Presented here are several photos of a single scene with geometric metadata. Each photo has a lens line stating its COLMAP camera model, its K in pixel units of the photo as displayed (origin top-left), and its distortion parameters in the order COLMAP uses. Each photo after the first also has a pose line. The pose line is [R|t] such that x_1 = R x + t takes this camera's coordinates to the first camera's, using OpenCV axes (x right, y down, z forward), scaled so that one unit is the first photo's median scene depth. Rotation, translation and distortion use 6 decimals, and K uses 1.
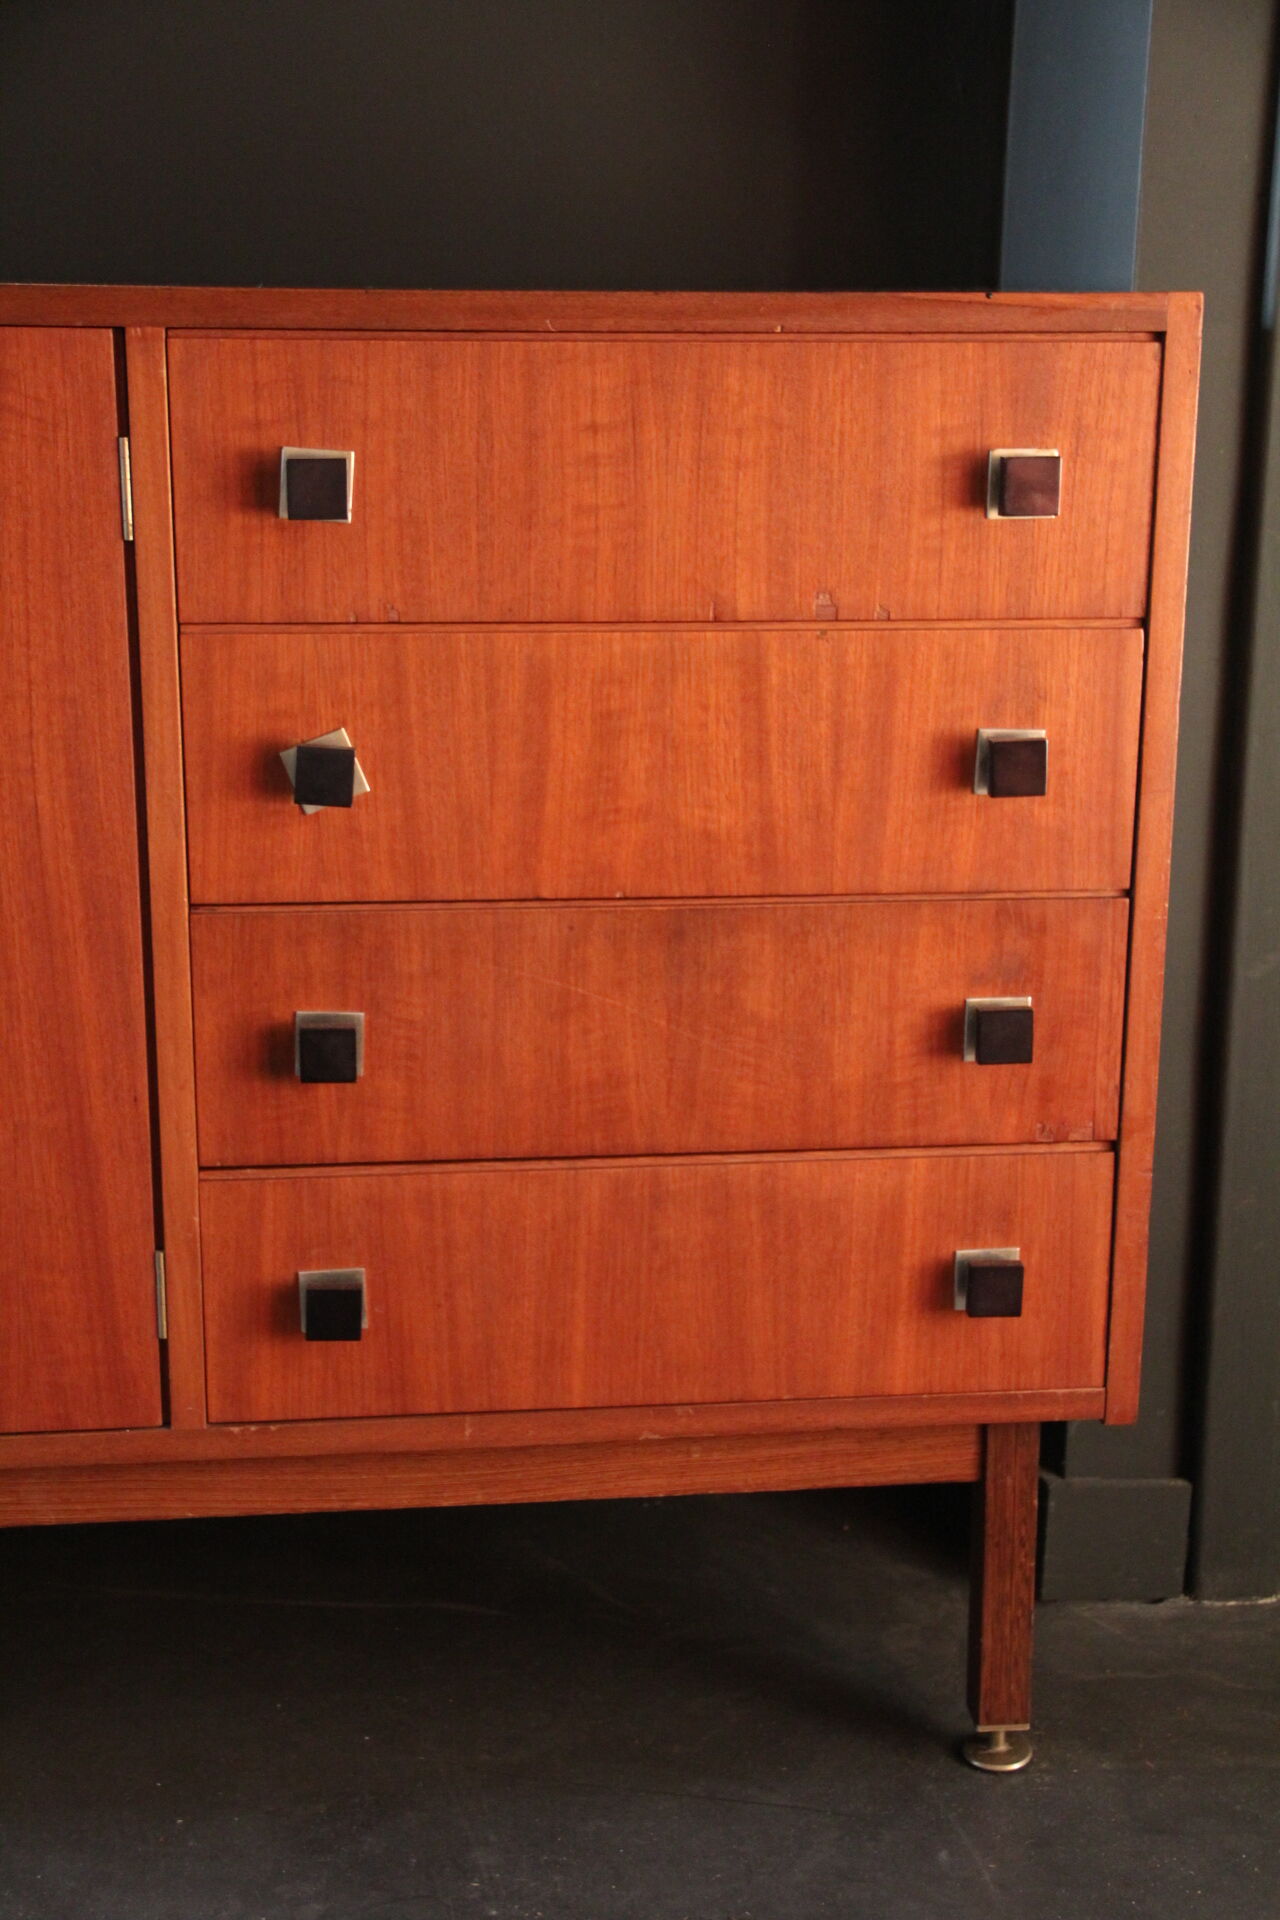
lens RADIAL K [[2602.5, 0, 632.3], [0, 2602.5, 981.1], [0, 0, 1]] dist [0.077082, 0.014958]
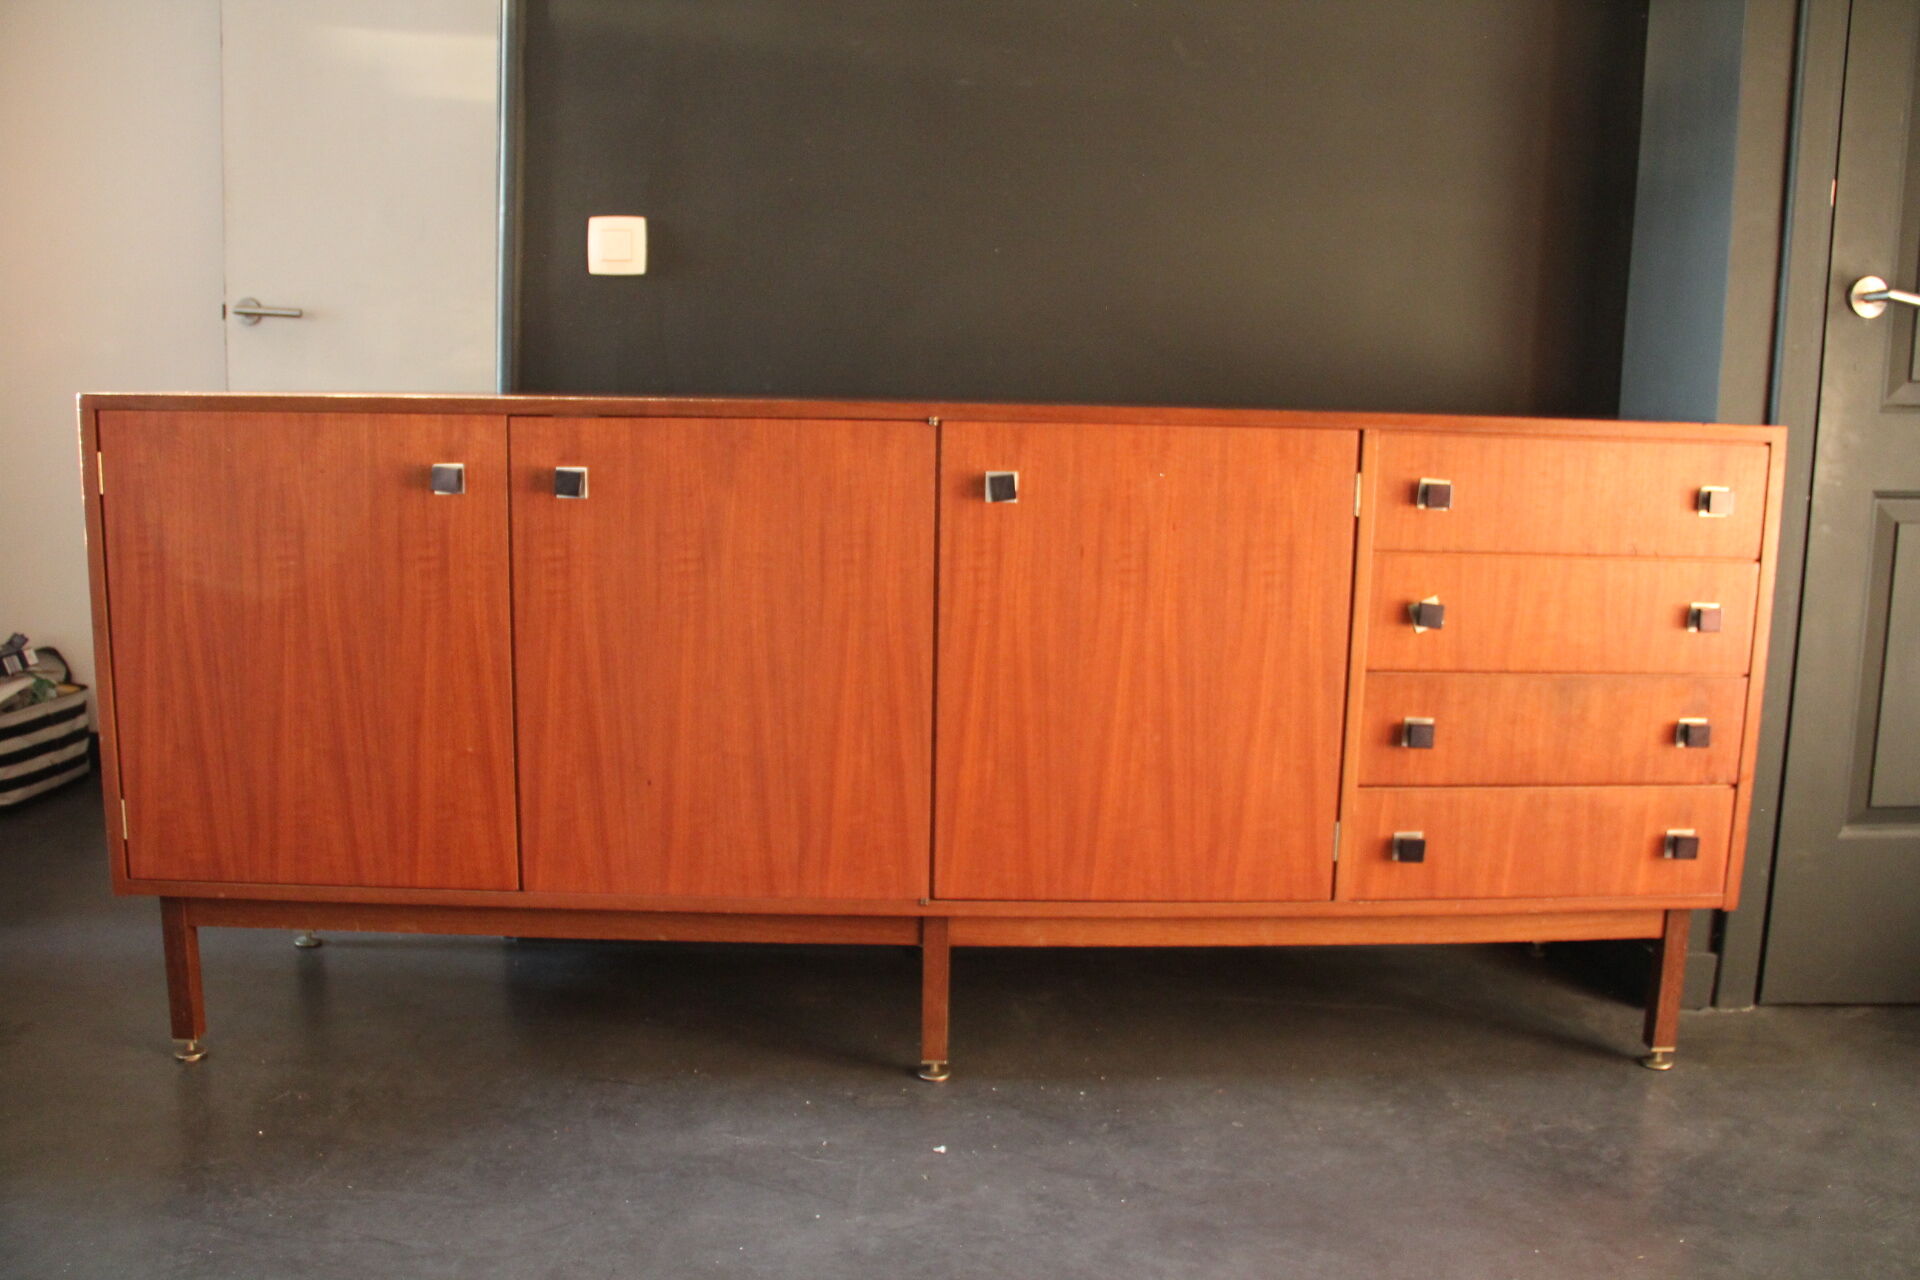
lens RADIAL K [[1570.9, 0, 960.0], [0, 1570.9, 640.0], [0, 0, 1]] dist [-0.185543, 0.141209]
pose [[0.997467, 0.022413, -0.067510, -0.429044], [-0.028306, 0.995750, -0.087644, 0.074067], [0.065259, 0.089333, 0.993862, -0.395630]]
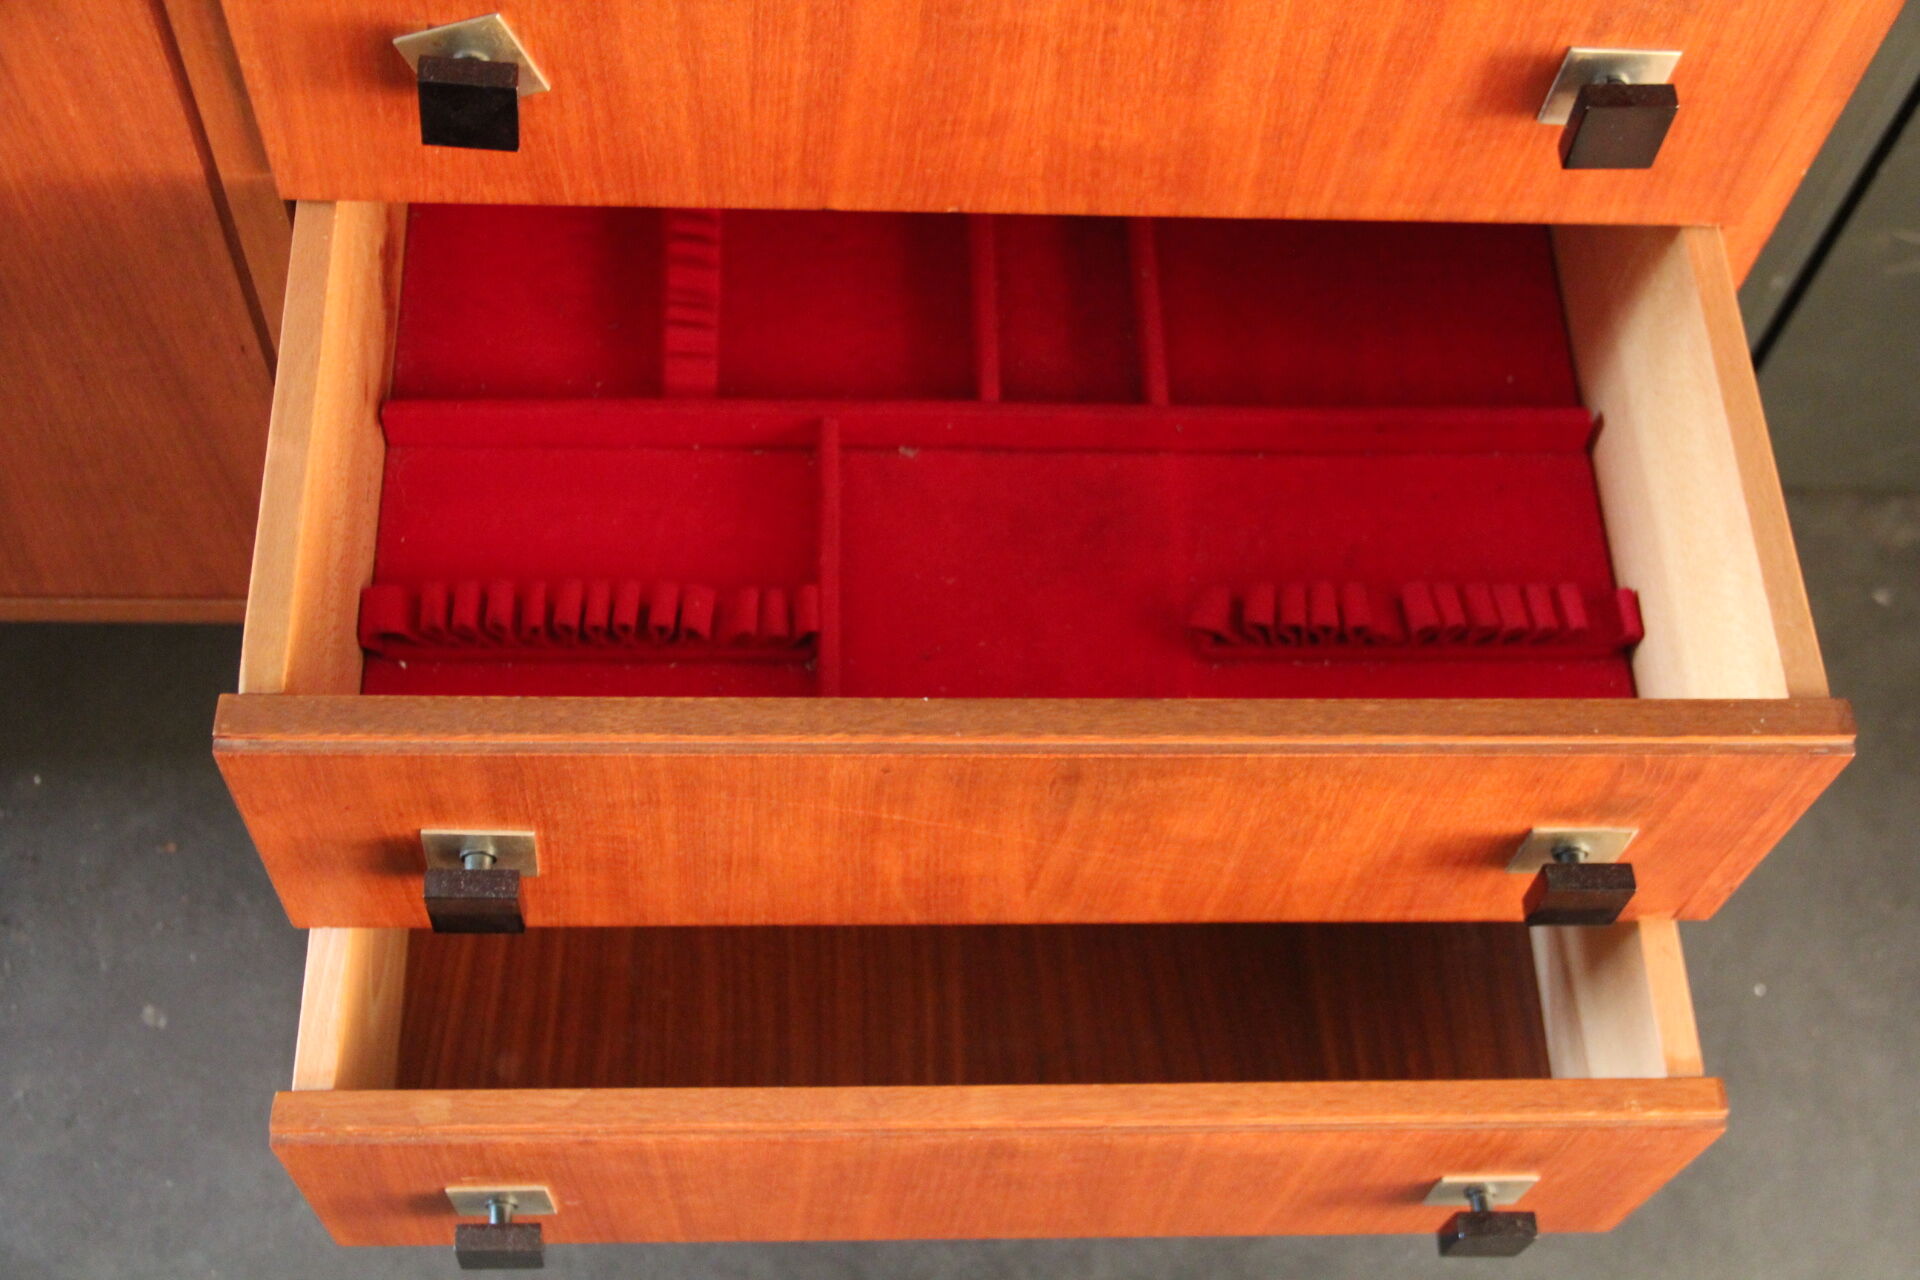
lens RADIAL K [[2424.8, 0, 960.0], [0, 2424.8, 640.0], [0, 0, 1]] dist [0.015048, 0.021403]
pose [[0.995108, 0.094743, 0.027986, -0.008894], [-0.082473, 0.640766, 0.763293, -0.419924], [0.054384, -0.761868, 0.645446, 0.529051]]
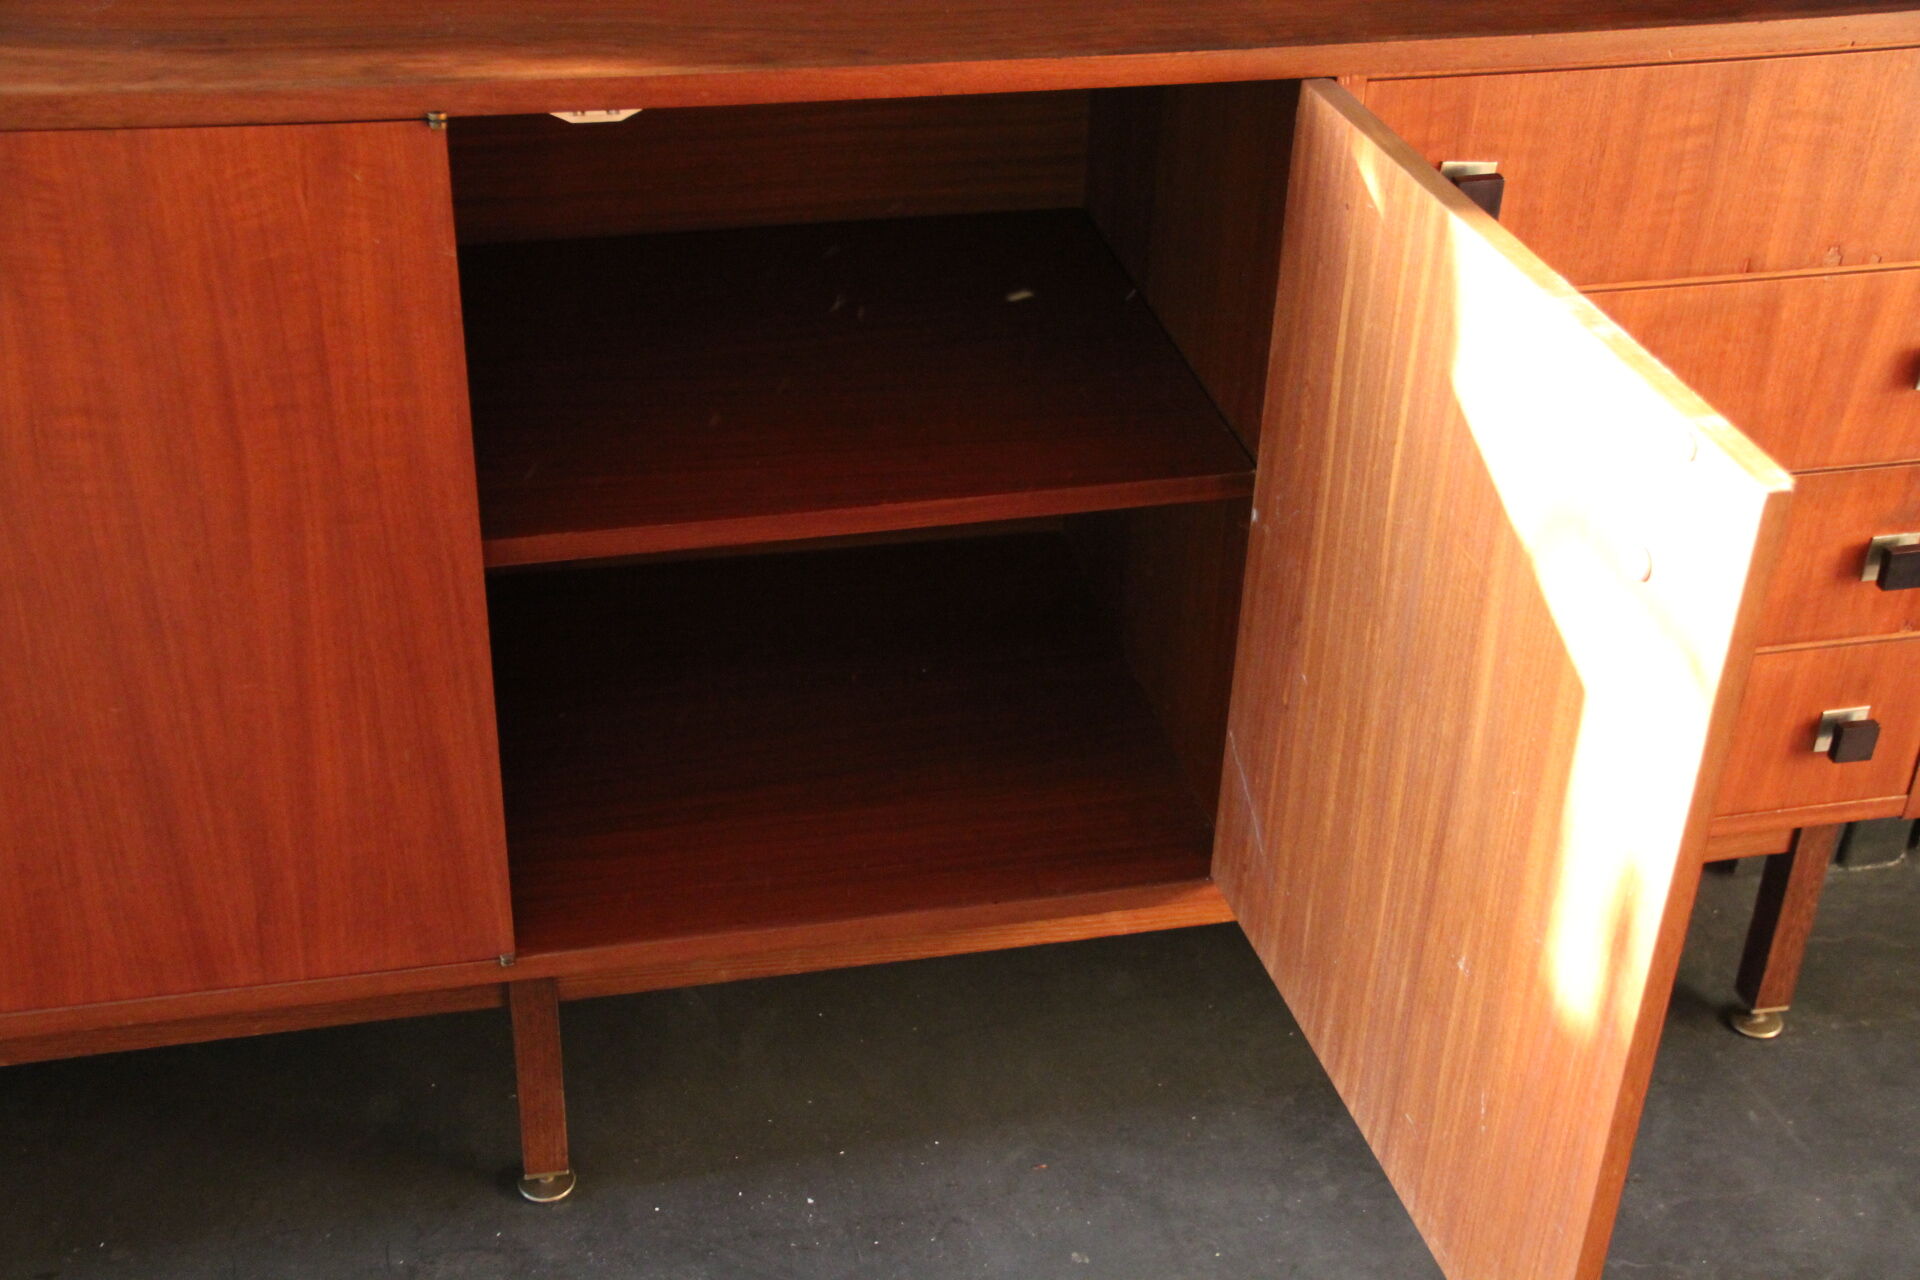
lens RADIAL K [[2409.3, 0, 960.0], [0, 2409.3, 640.0], [0, 0, 1]] dist [0.022627, 0.215672]
pose [[0.992803, -0.040465, 0.112711, -0.457182], [0.004164, 0.952279, 0.305200, -0.314214], [-0.119683, -0.302534, 0.945595, -0.080477]]
